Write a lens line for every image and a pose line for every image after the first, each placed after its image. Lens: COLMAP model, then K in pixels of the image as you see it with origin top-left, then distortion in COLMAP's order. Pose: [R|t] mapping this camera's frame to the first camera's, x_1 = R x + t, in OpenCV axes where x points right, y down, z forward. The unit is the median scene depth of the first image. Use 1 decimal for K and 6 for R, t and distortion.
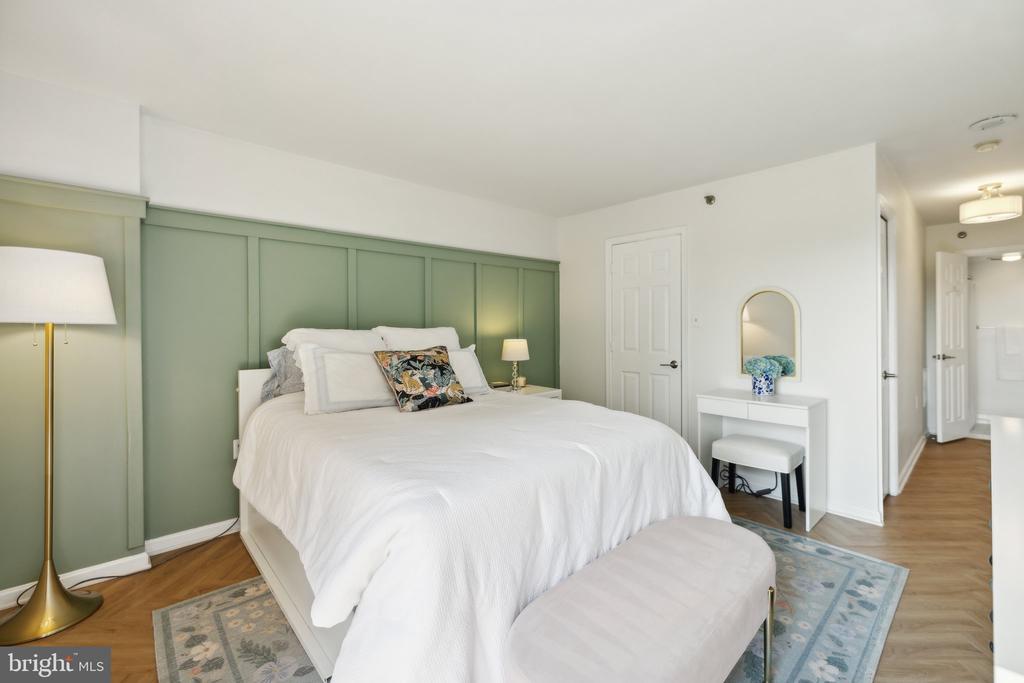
lens RADIAL K [[445.1, 0, 515.1], [0, 445.1, 322.8], [0, 0, 1]] dist [0.000731, 0.000142]
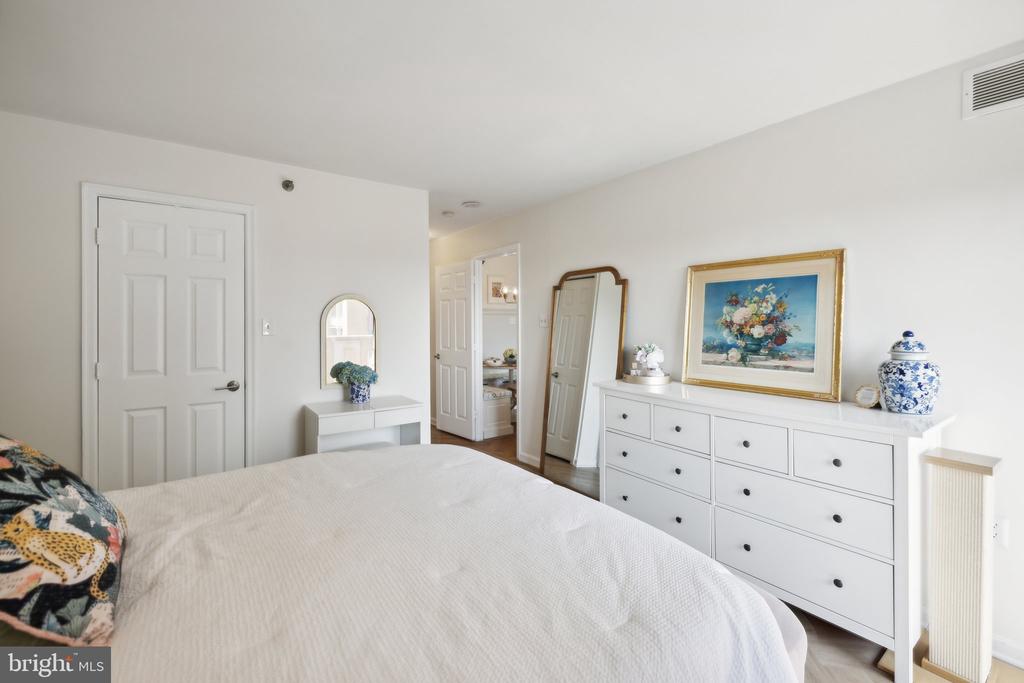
lens RADIAL K [[445.1, 0, 515.1], [0, 445.1, 322.8], [0, 0, 1]] dist [0.000731, 0.000142]
pose [[0.130531, 0.005858, 0.991427, -0.324788], [-0.003223, 0.999980, -0.005484, -0.010181], [-0.991439, -0.002479, 0.130547, 0.434513]]
